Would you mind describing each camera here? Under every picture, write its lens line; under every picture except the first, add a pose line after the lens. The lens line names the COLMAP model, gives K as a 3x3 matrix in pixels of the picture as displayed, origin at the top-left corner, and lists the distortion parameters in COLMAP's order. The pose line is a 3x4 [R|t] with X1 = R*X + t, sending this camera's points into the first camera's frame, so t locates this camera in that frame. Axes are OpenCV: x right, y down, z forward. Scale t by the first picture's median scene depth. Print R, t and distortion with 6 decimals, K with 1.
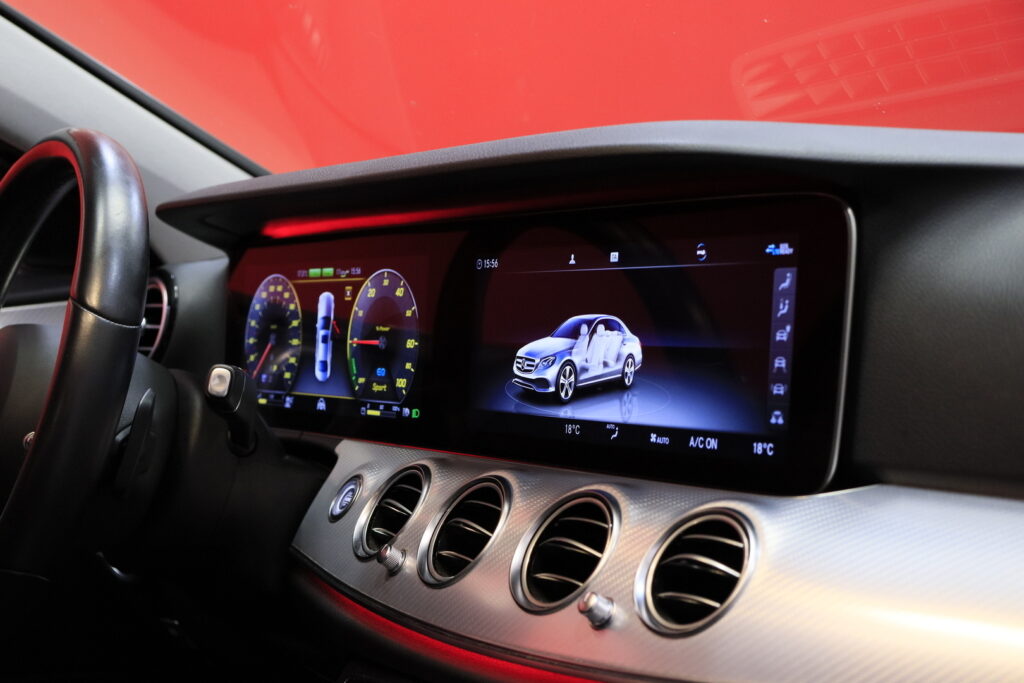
lens RADIAL K [[1630.1, 0, 512.0], [0, 1630.1, 341.5], [0, 0, 1]] dist [0.118622, 0.038848]
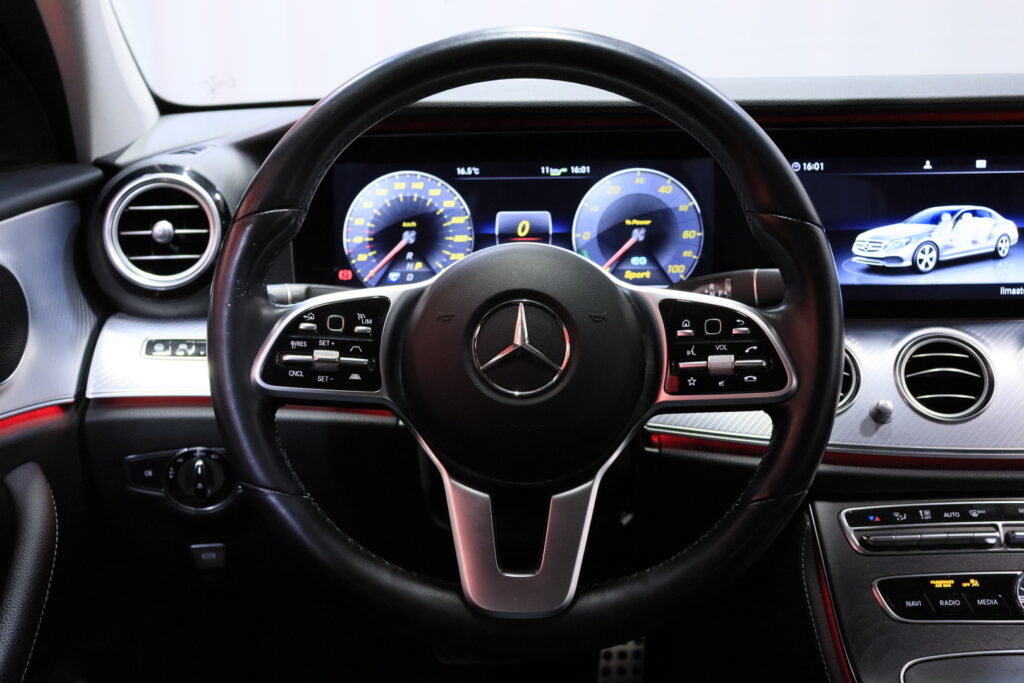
lens RADIAL K [[1236.6, 0, 505.6], [0, 1236.6, 345.8], [0, 0, 1]] dist [-0.041524, 0.208793]
pose [[0.559001, -0.145128, 0.816367, -0.955823], [0.025222, 0.987084, 0.158206, -0.069386], [-0.828783, -0.067847, 0.555441, 0.682862]]
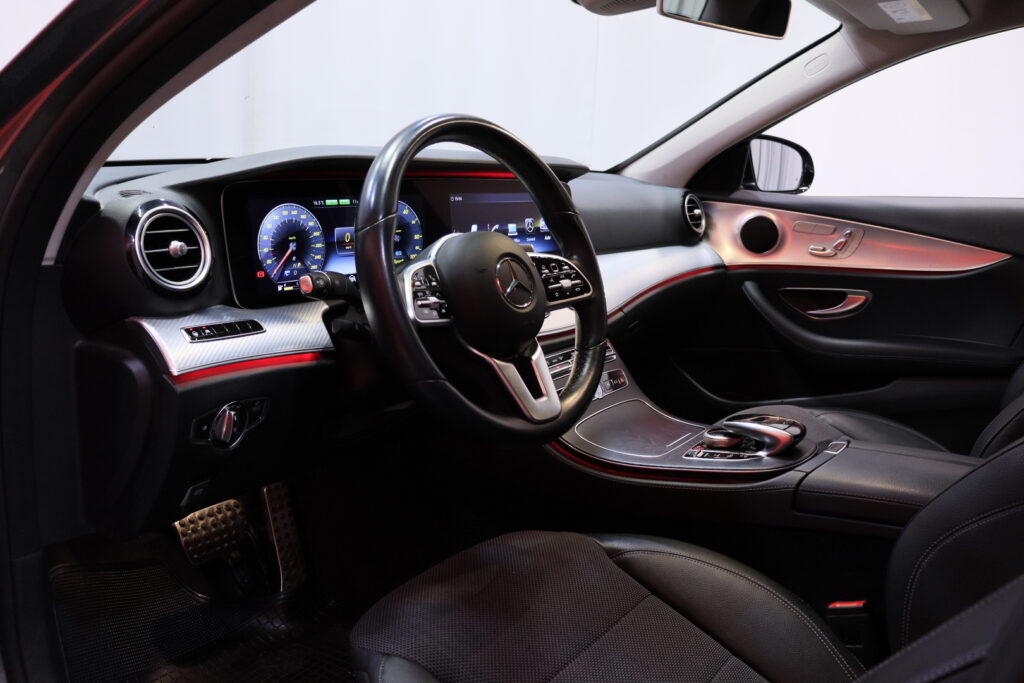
lens RADIAL K [[844.7, 0, 512.0], [0, 844.7, 341.5], [0, 0, 1]] dist [-0.180911, 0.158935]
pose [[-0.354083, -0.141966, 0.924376, -1.222874], [0.041767, 0.985024, 0.167280, -0.045415], [-0.934281, 0.097839, -0.342851, 1.401824]]
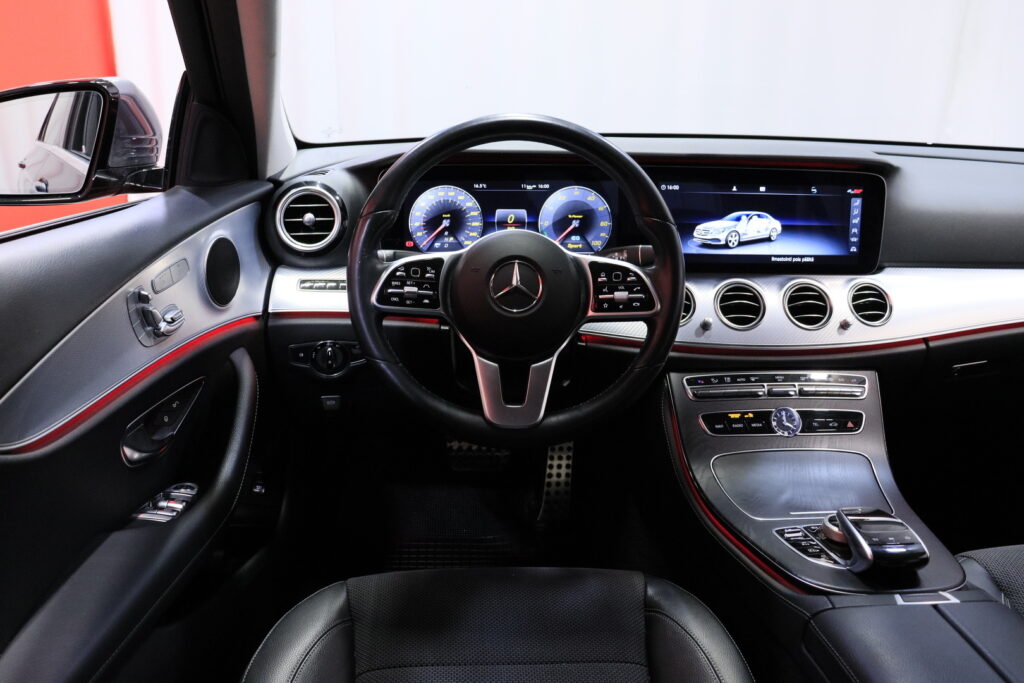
lens RADIAL K [[844.7, 0, 512.0], [0, 844.7, 341.5], [0, 0, 1]] dist [-0.180911, 0.158935]
pose [[0.521451, -0.195880, 0.830494, -1.145731], [0.006659, 0.974199, 0.225593, -0.104166], [-0.853255, -0.112106, 0.509301, 0.600998]]
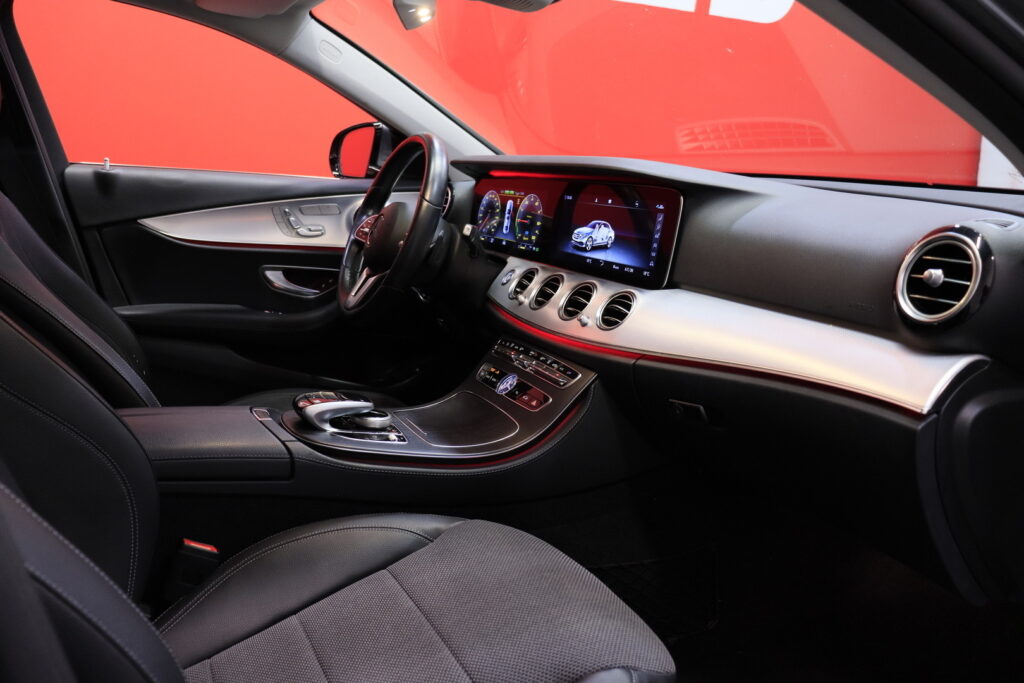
lens RADIAL K [[844.7, 0, 512.0], [0, 844.7, 341.5], [0, 0, 1]] dist [-0.180911, 0.158935]
pose [[0.986730, 0.122176, -0.106947, 0.073800], [-0.105189, 0.982741, 0.152172, -0.015471], [0.123693, -0.138903, 0.982551, -0.432885]]
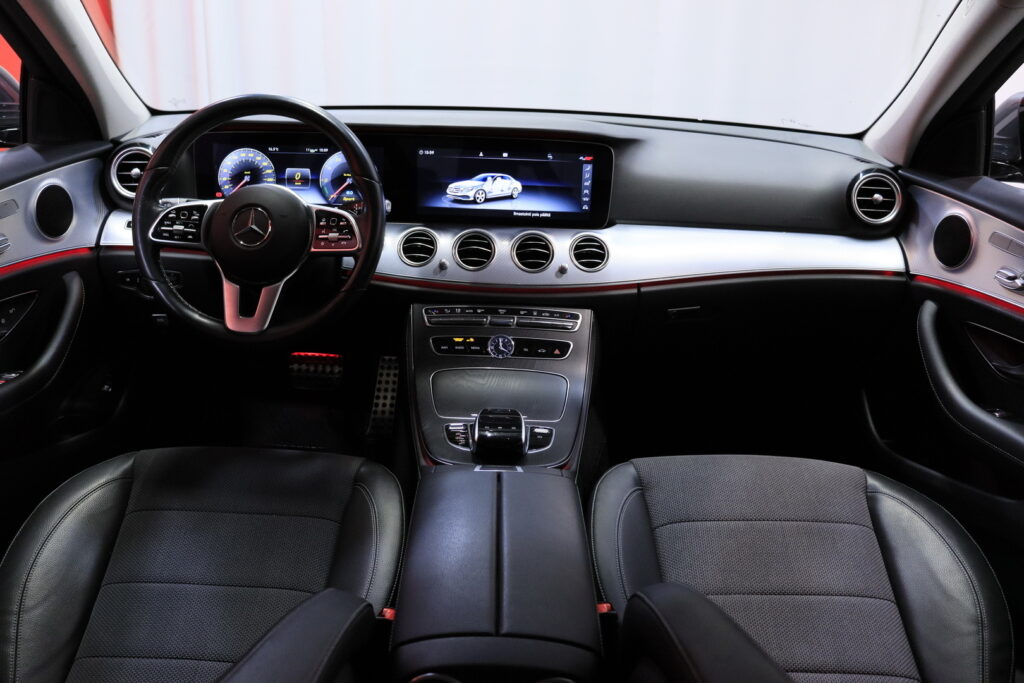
lens RADIAL K [[844.7, 0, 512.0], [0, 844.7, 341.5], [0, 0, 1]] dist [-0.180911, 0.158935]
pose [[0.551751, -0.209991, 0.807140, -1.153444], [-0.023870, 0.963411, 0.266964, -0.122589], [-0.833667, -0.166564, 0.526550, 0.106867]]
